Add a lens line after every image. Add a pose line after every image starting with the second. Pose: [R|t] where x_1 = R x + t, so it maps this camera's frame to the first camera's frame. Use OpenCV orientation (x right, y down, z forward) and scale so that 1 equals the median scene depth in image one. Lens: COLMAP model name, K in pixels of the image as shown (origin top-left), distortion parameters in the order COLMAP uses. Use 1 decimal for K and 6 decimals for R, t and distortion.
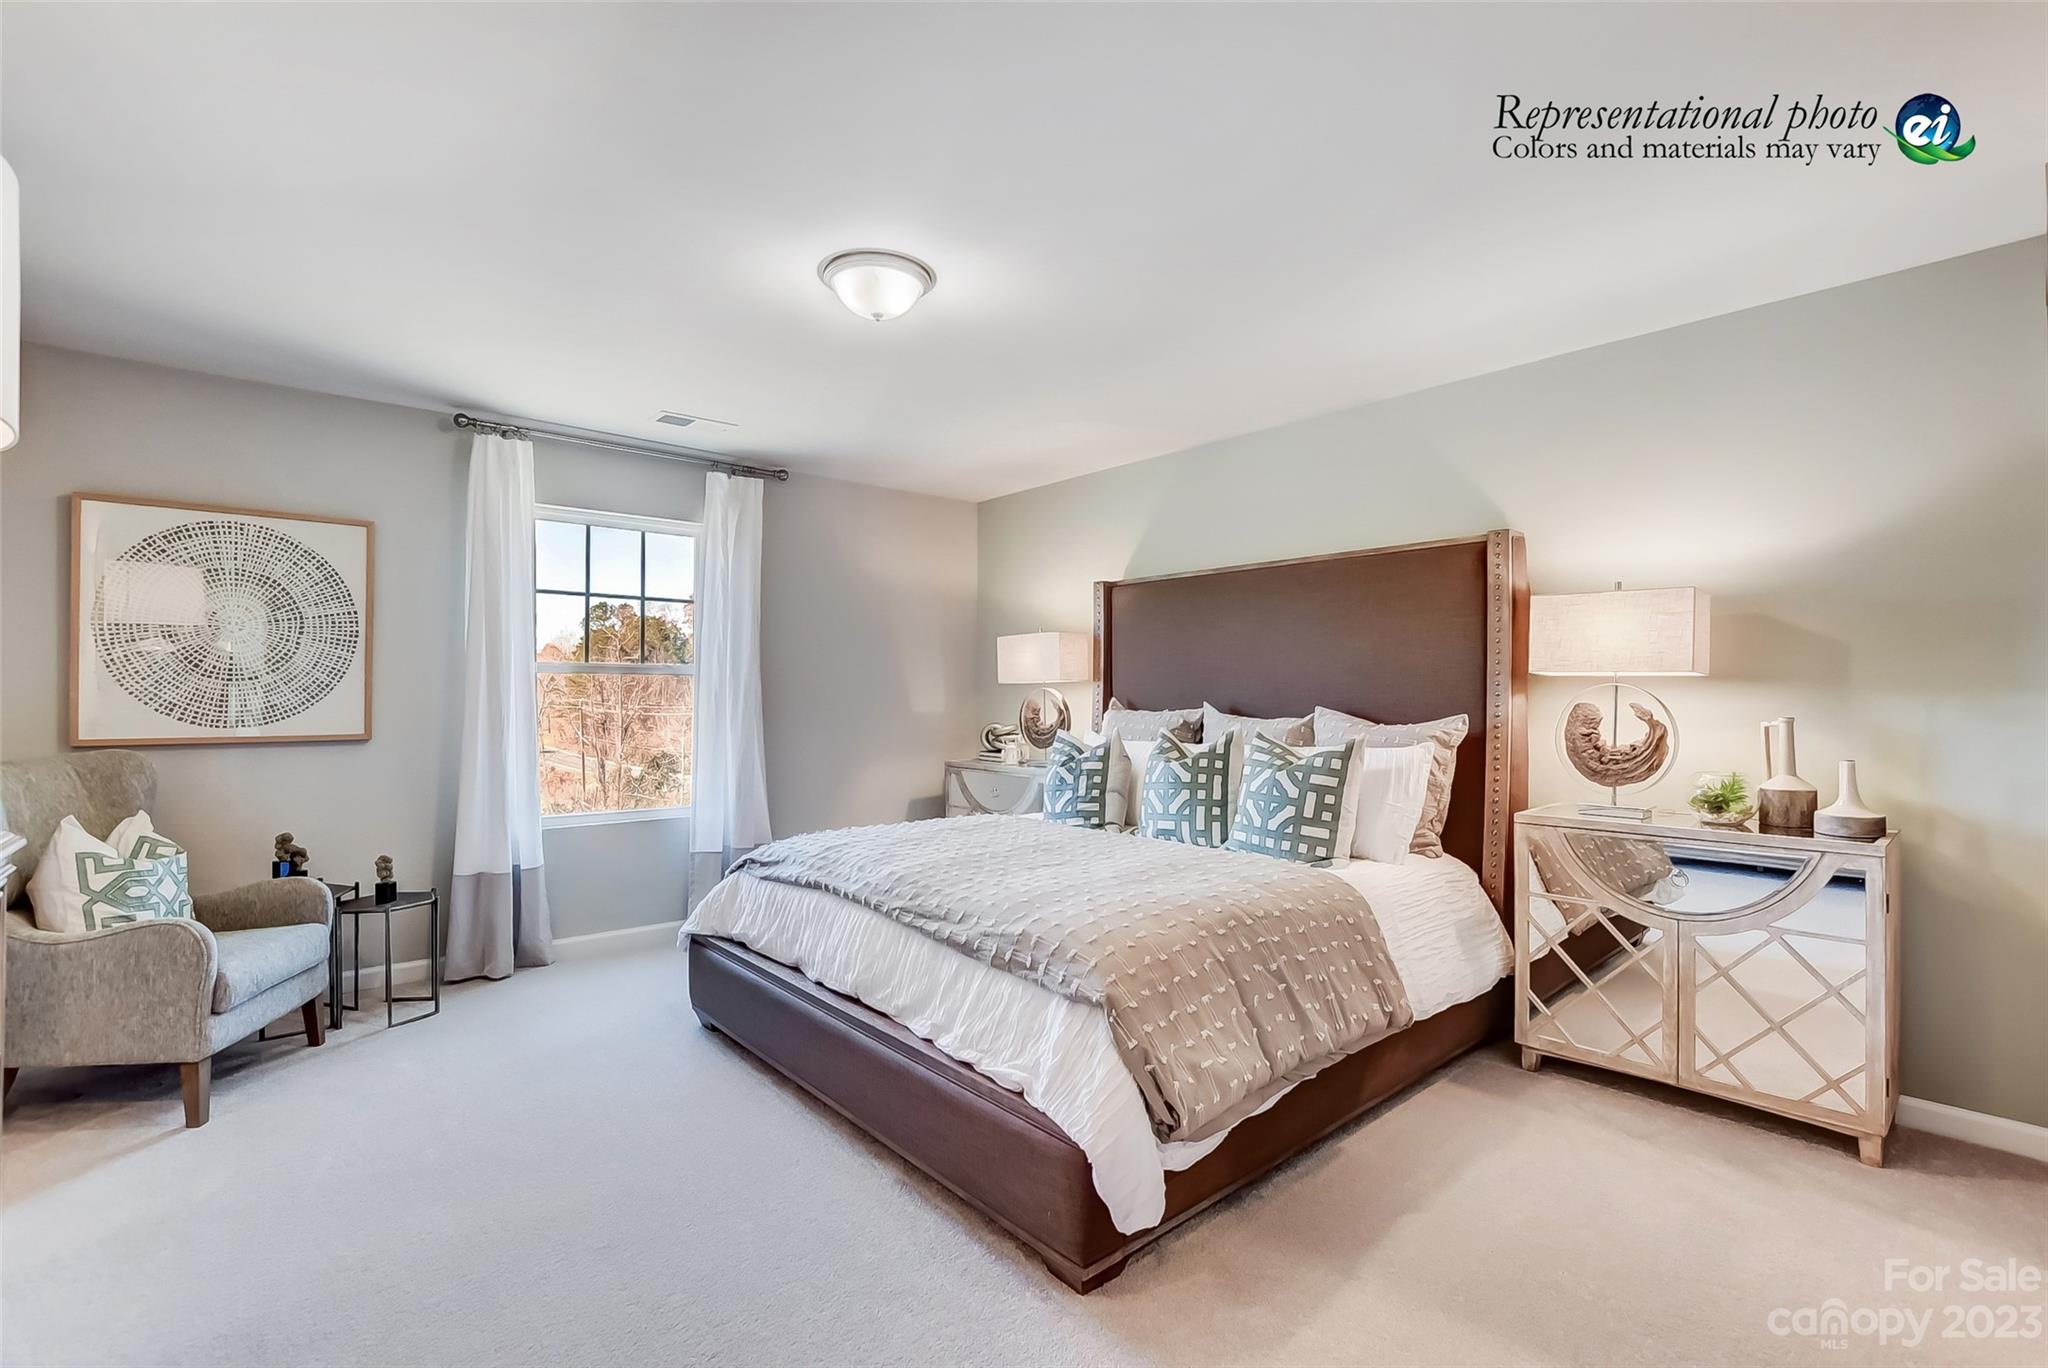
lens RADIAL K [[918.8, 0, 1019.5], [0, 918.8, 697.9], [0, 0, 1]] dist [-0.004347, -0.000062]
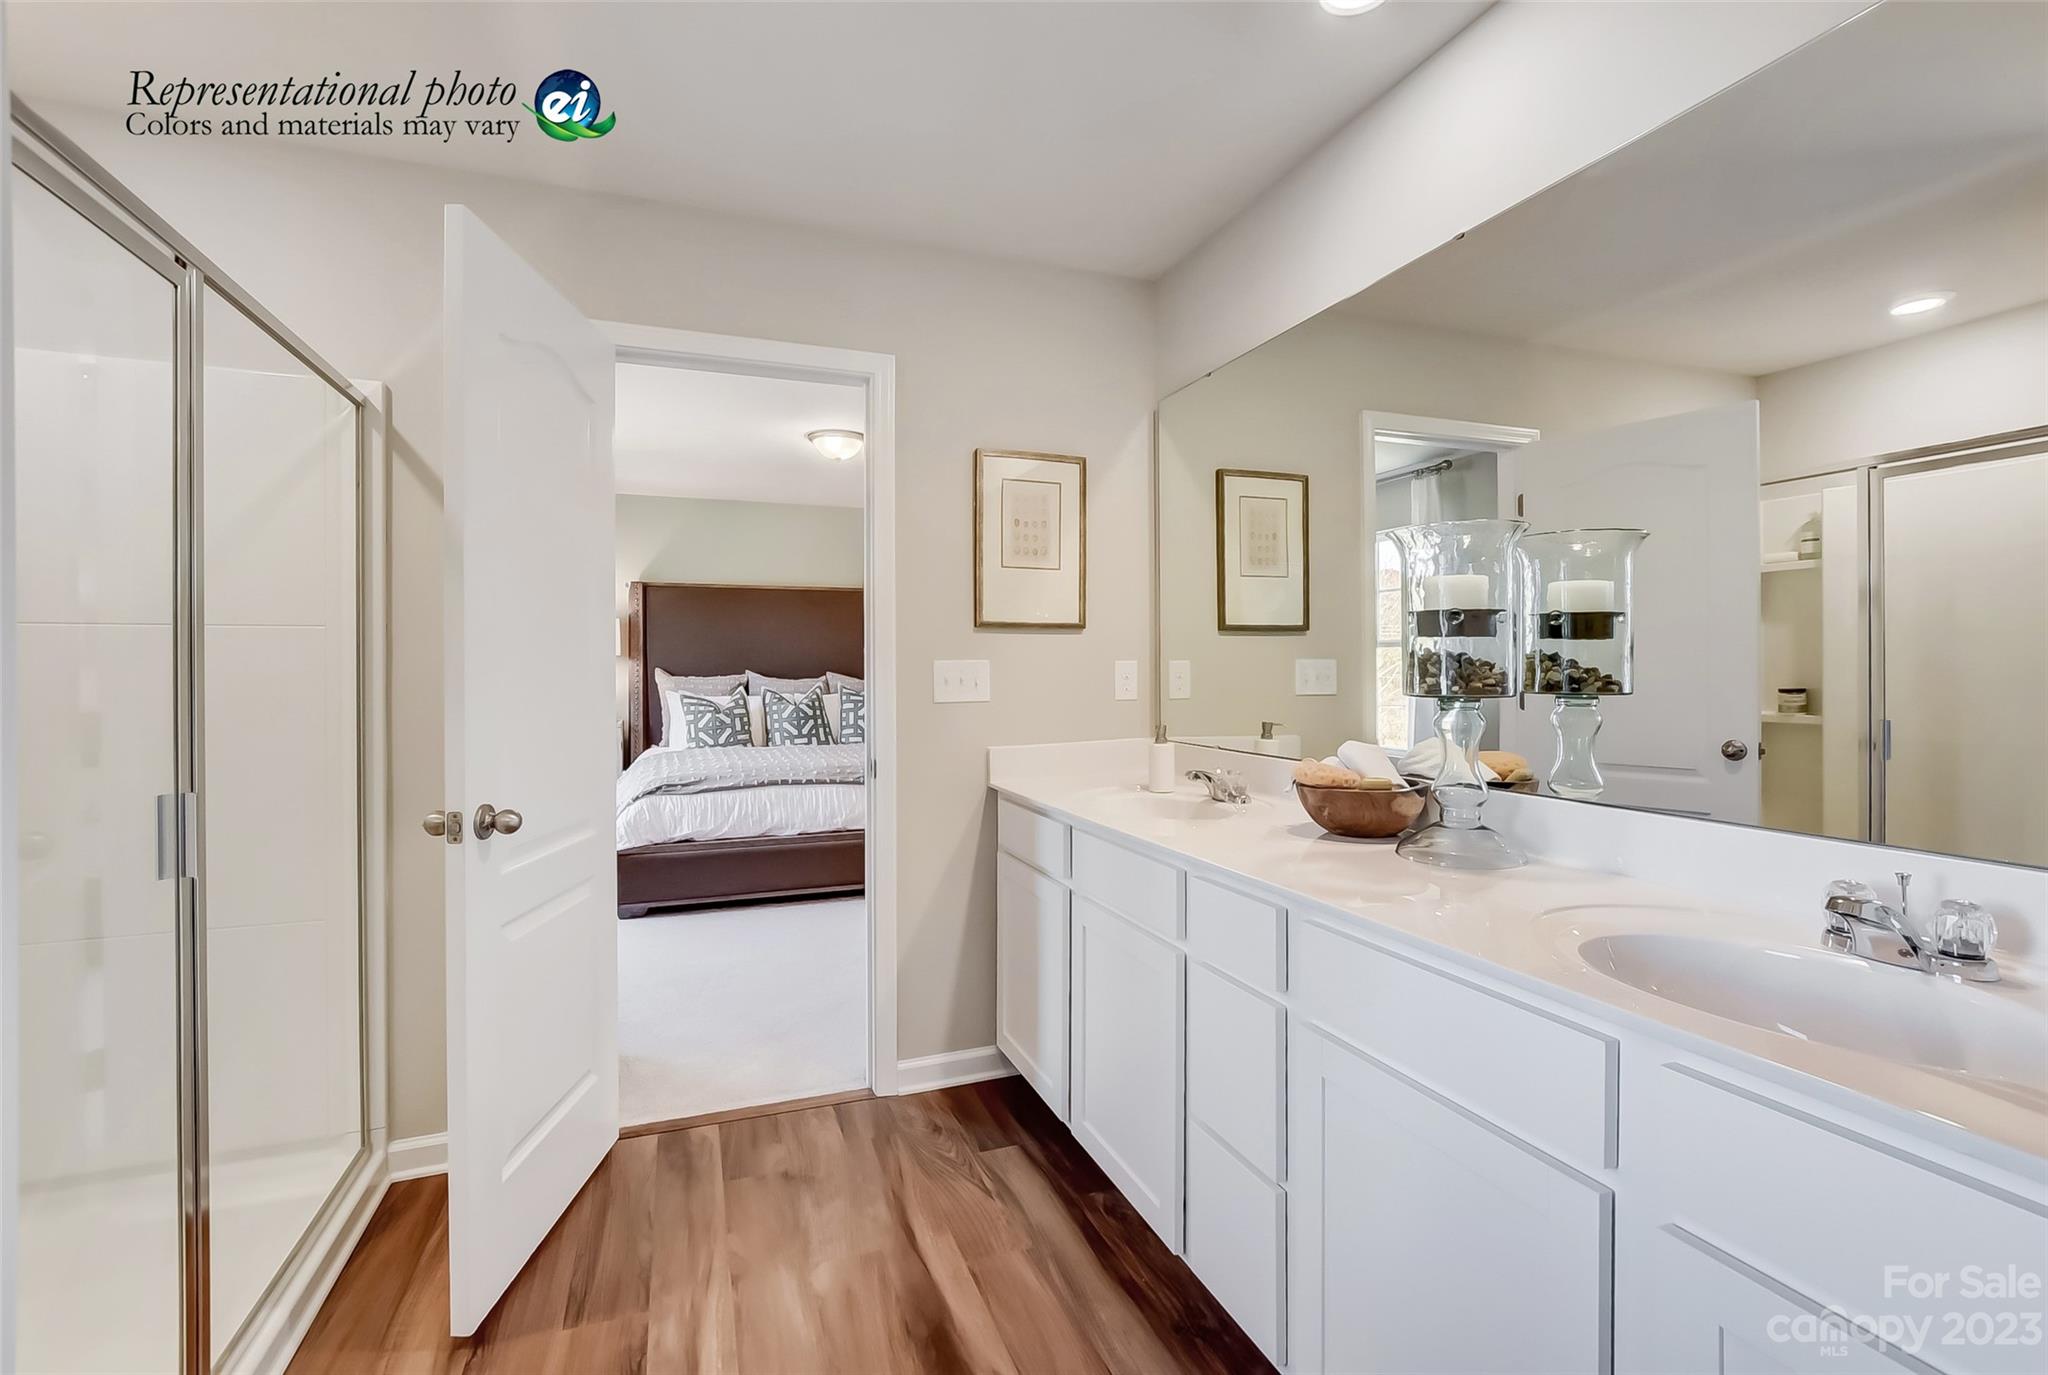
lens RADIAL K [[918.8, 0, 1019.2], [0, 918.8, 675.9], [0, 0, 1]] dist [-0.004347, -0.000062]
pose [[0.336851, -0.012328, 0.941477, -1.230084], [0.001368, 0.999920, 0.012604, -0.005168], [-0.941557, -0.002957, 0.336841, 0.025430]]
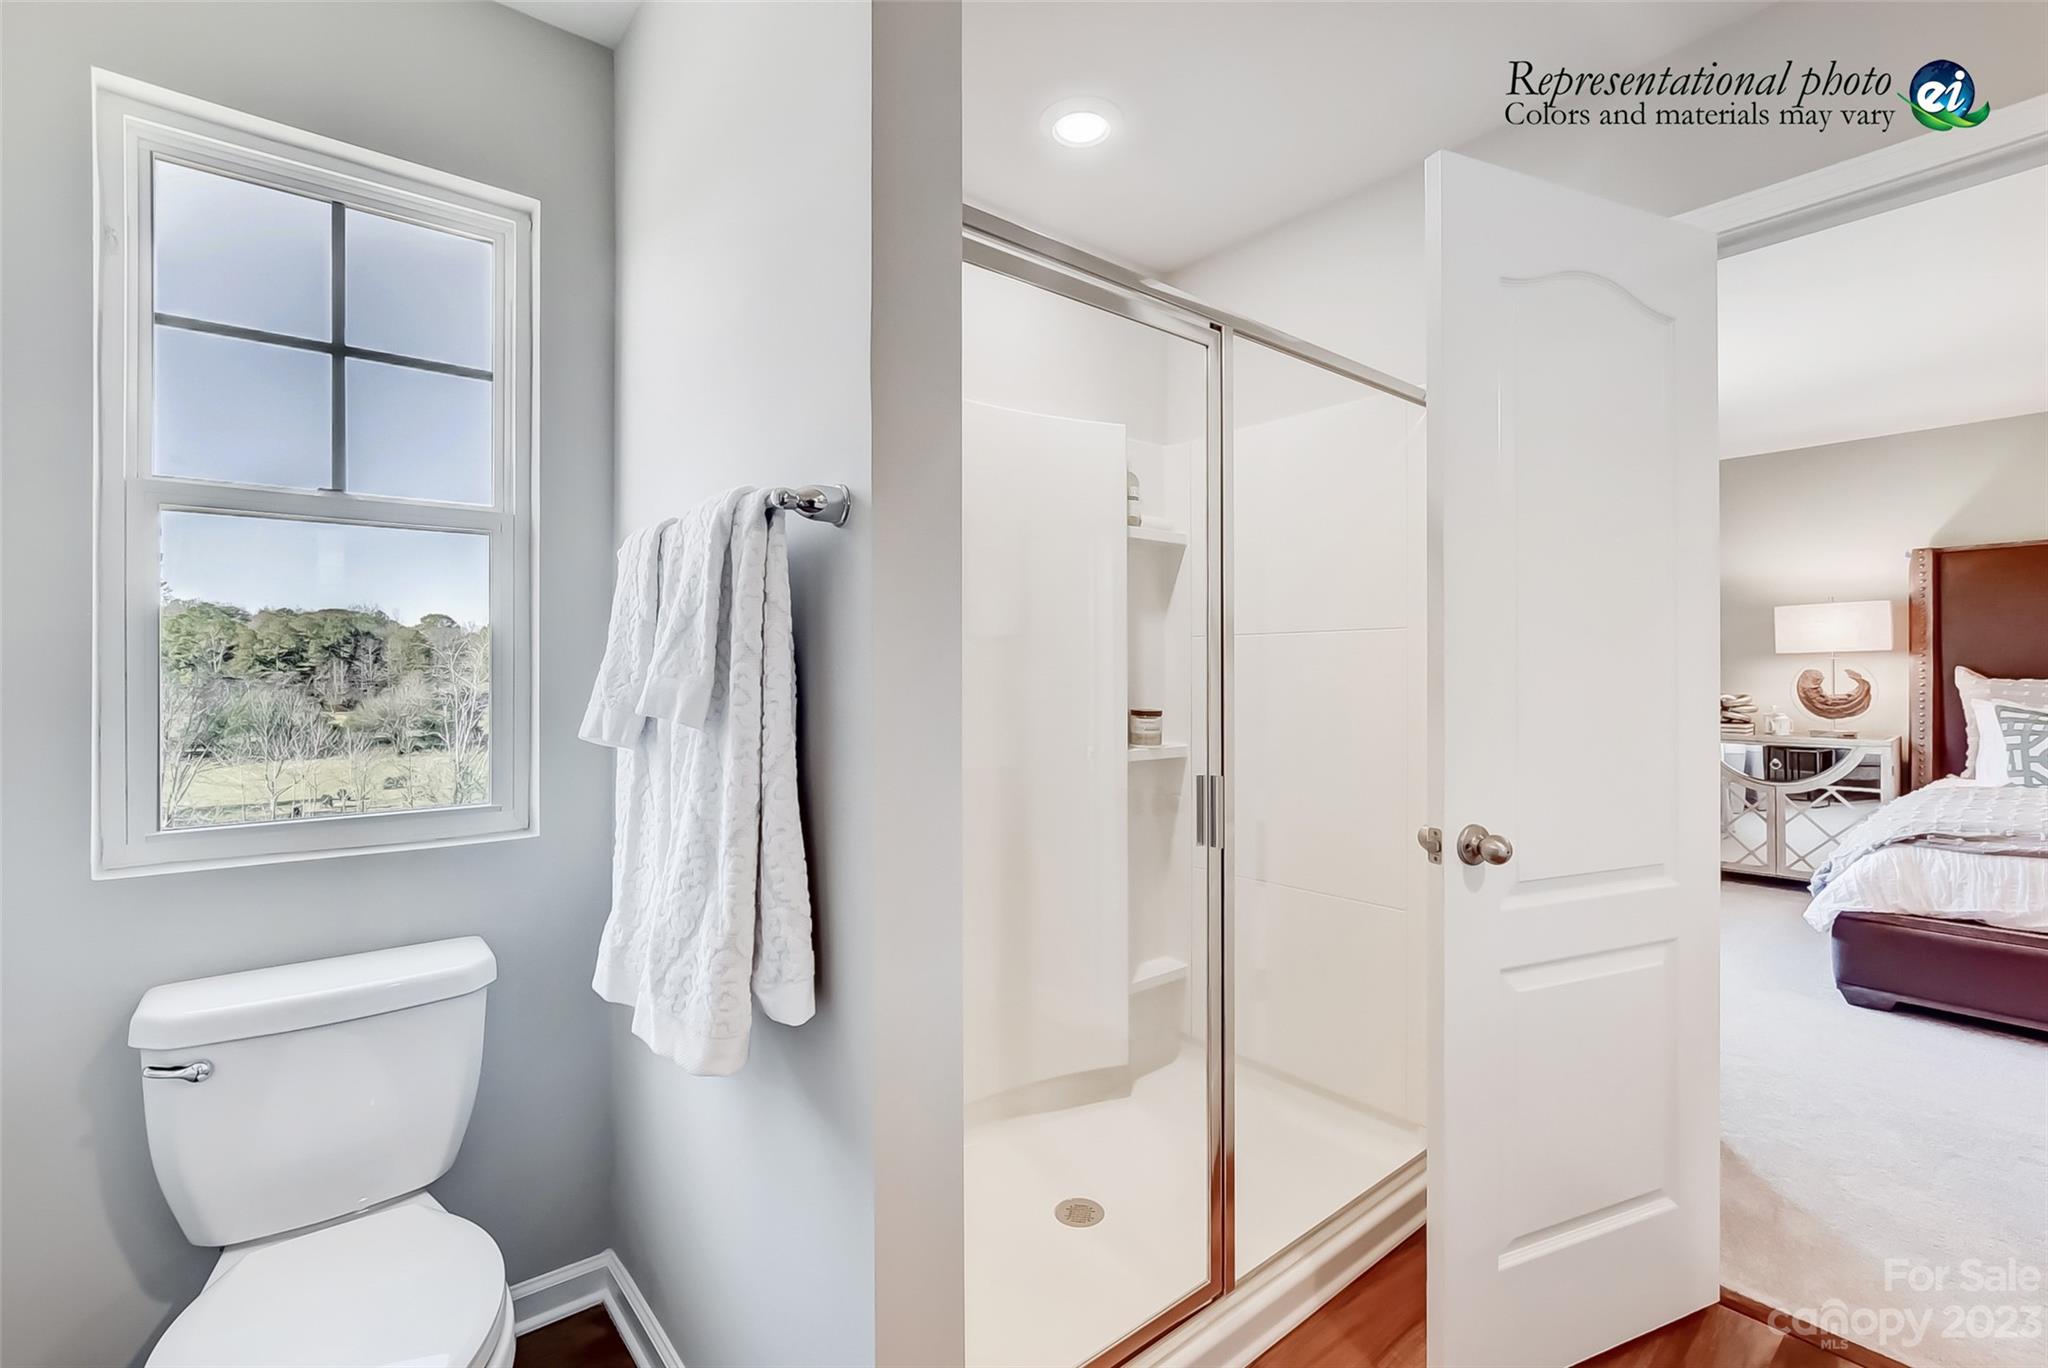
lens RADIAL K [[918.8, 0, 1028.1], [0, 918.8, 665.4], [0, 0, 1]] dist [-0.004347, -0.000062]
pose [[0.999980, -0.004784, 0.004178, -1.087757], [0.004786, 0.999988, -0.000407, -0.006352], [-0.004176, 0.000427, 0.999991, 0.029948]]
